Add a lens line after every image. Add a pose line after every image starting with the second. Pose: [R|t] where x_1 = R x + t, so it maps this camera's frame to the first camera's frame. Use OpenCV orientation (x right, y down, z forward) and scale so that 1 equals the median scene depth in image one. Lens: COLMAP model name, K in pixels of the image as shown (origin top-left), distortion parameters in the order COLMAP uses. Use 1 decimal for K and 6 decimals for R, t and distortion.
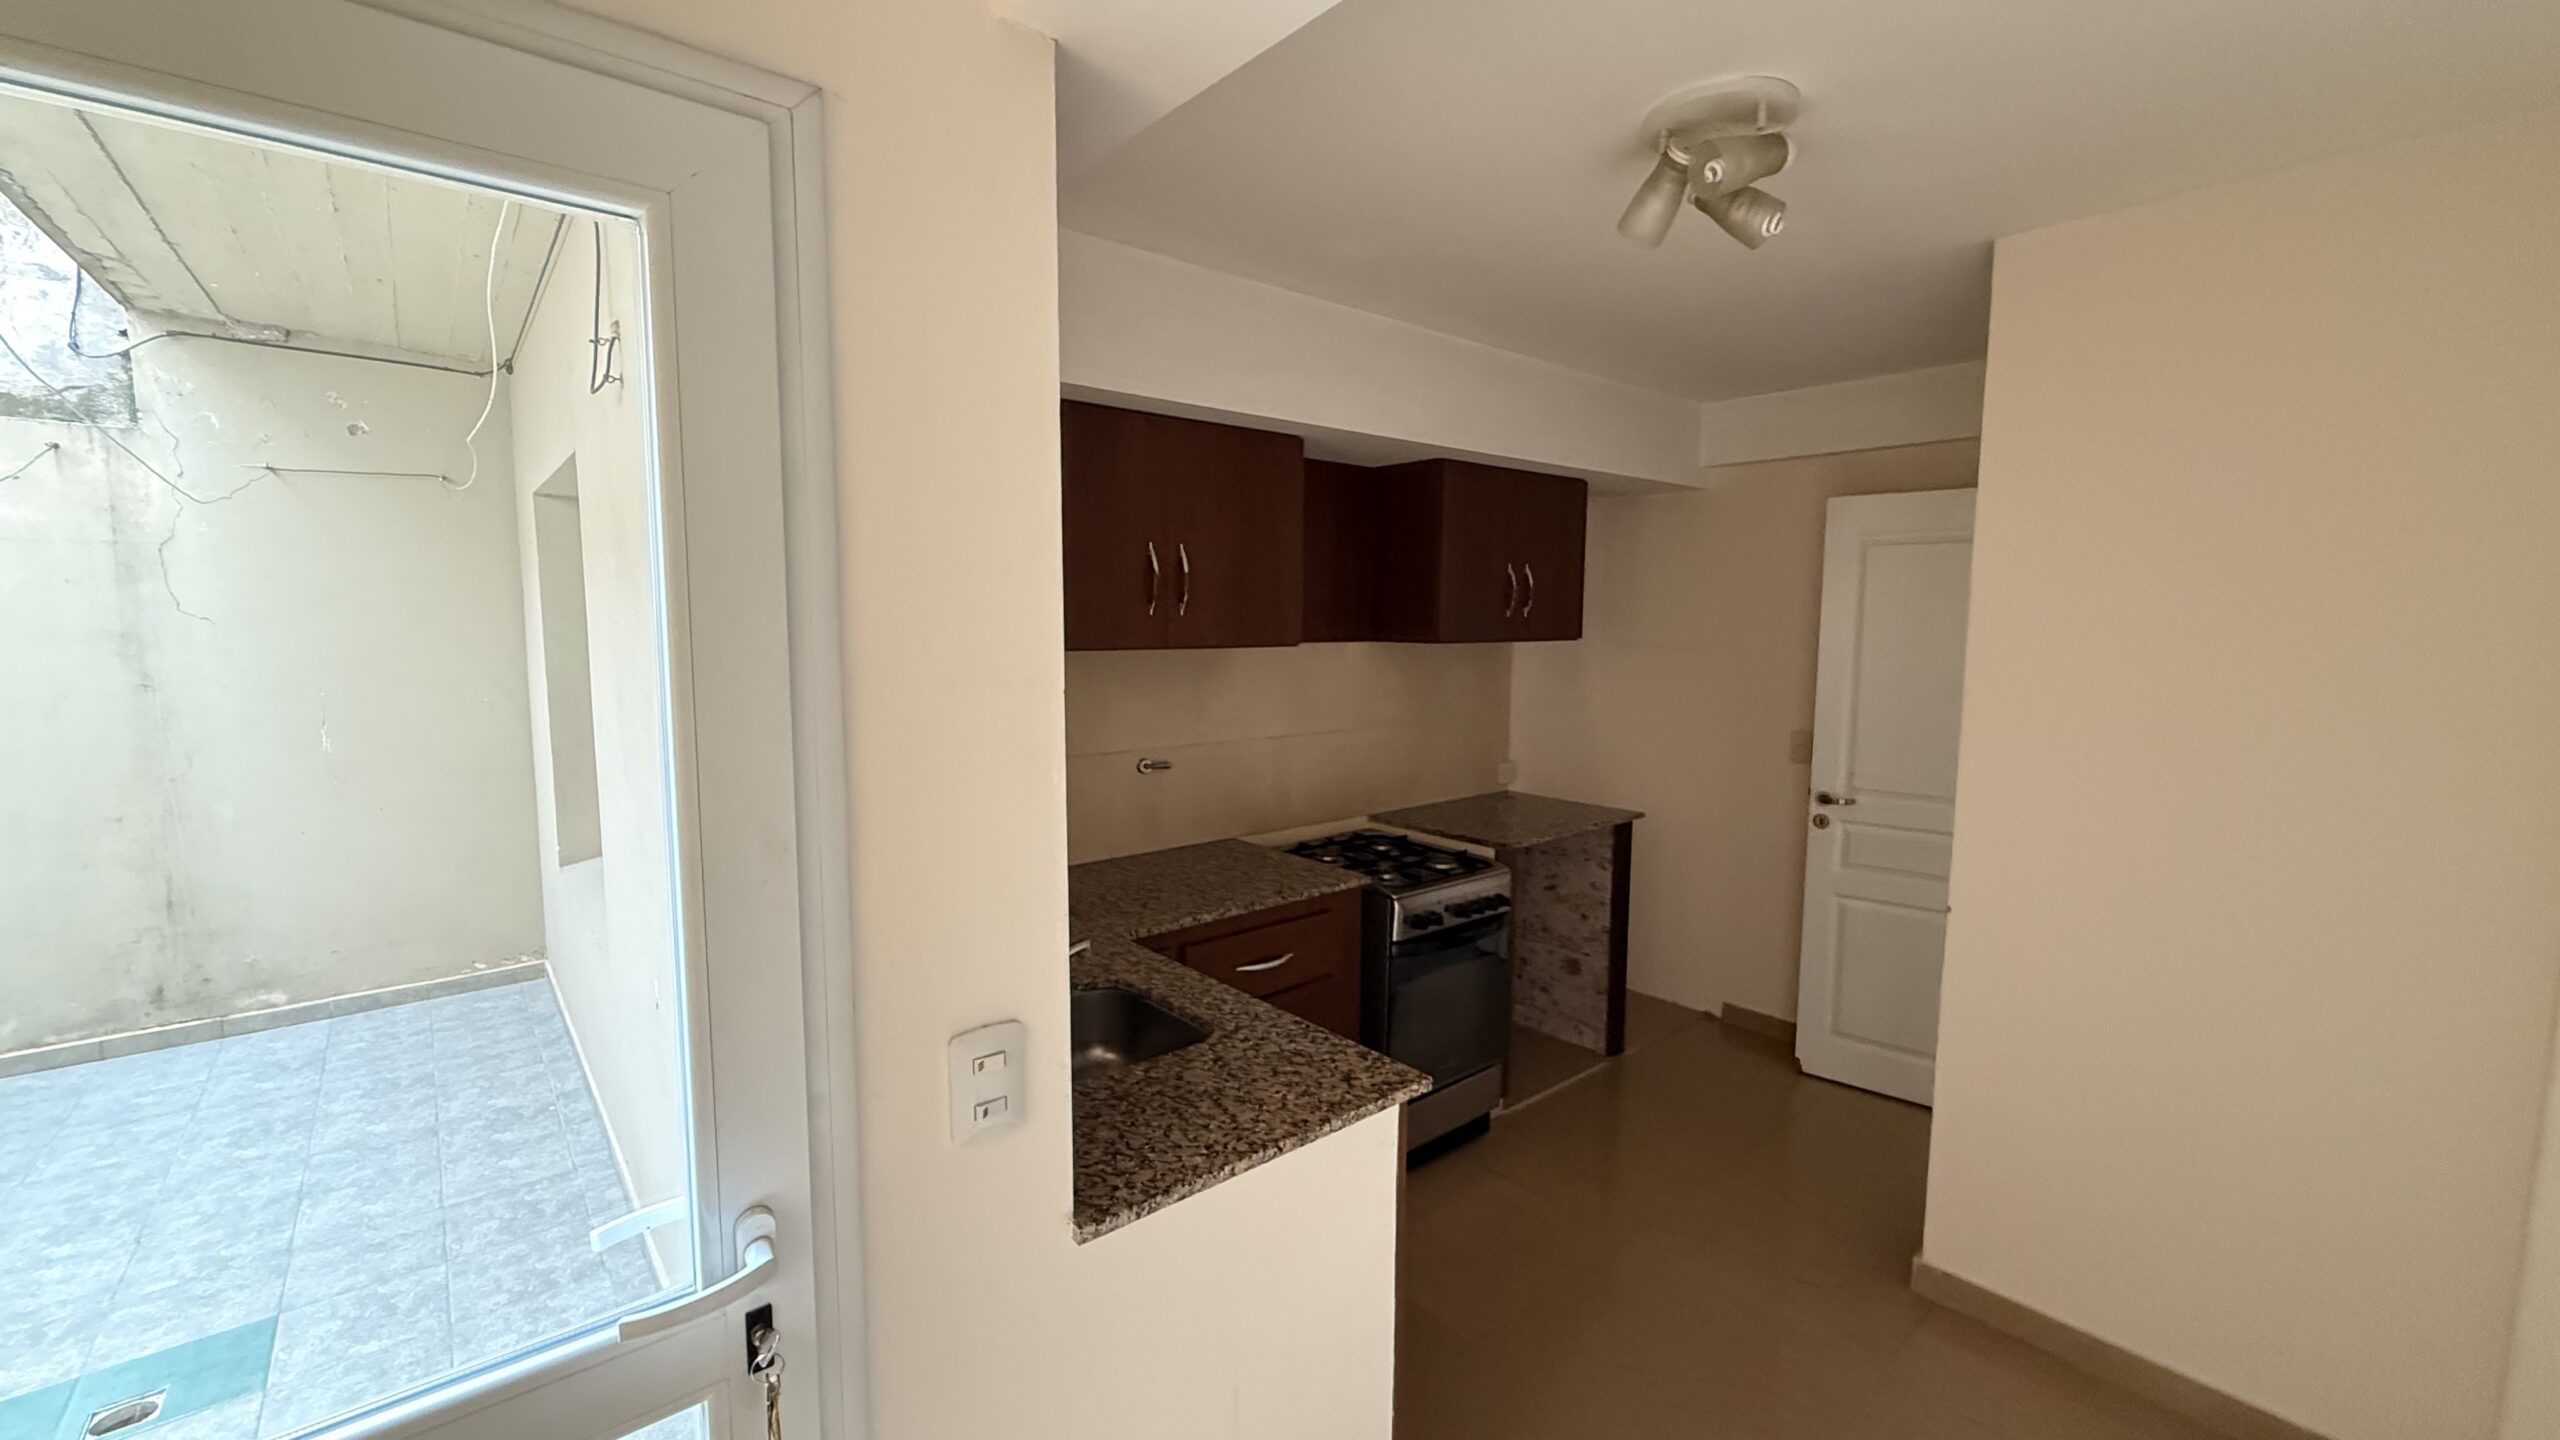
lens RADIAL K [[1018.3, 0, 1274.8], [0, 1018.3, 719.1], [0, 0, 1]] dist [-0.000304, 0.000651]
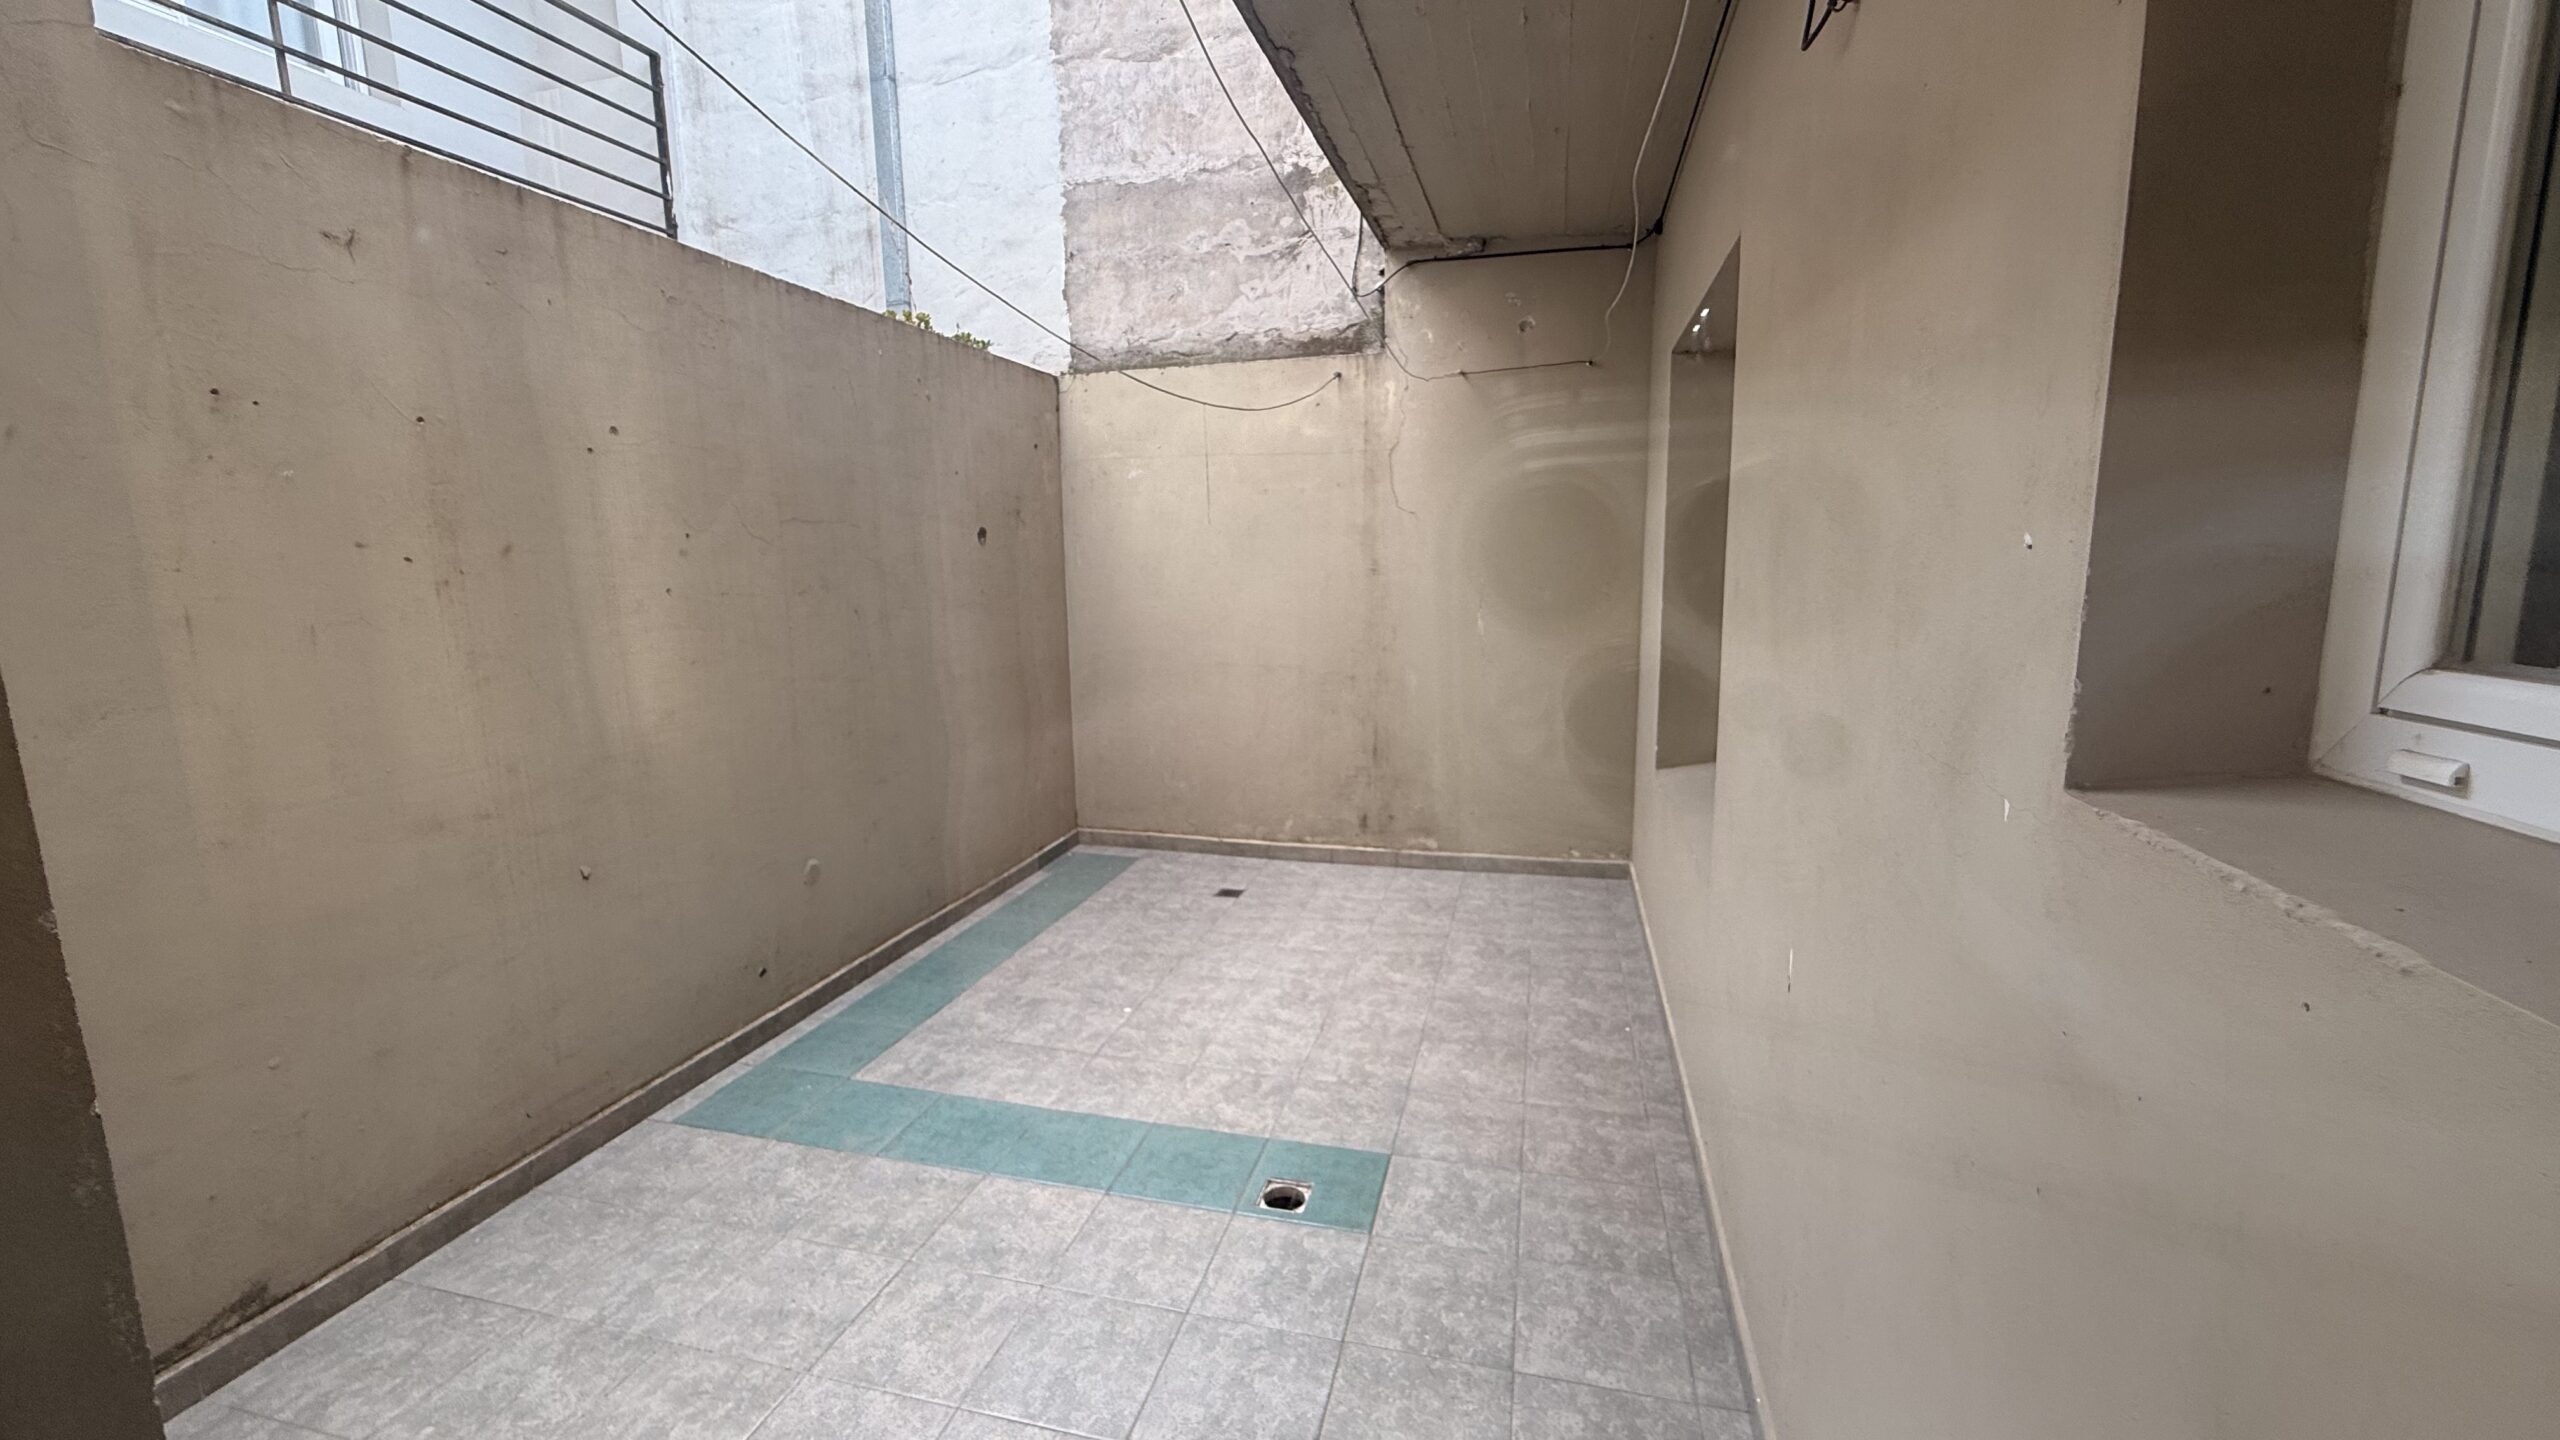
lens RADIAL K [[1018.3, 0, 1278.2], [0, 1018.3, 717.1], [0, 0, 1]] dist [-0.000304, 0.000651]
pose [[0.573683, 0.110984, -0.811523, -0.174495], [-0.061734, 0.993818, 0.092274, 0.038790], [0.816748, -0.002838, 0.576988, 0.212492]]
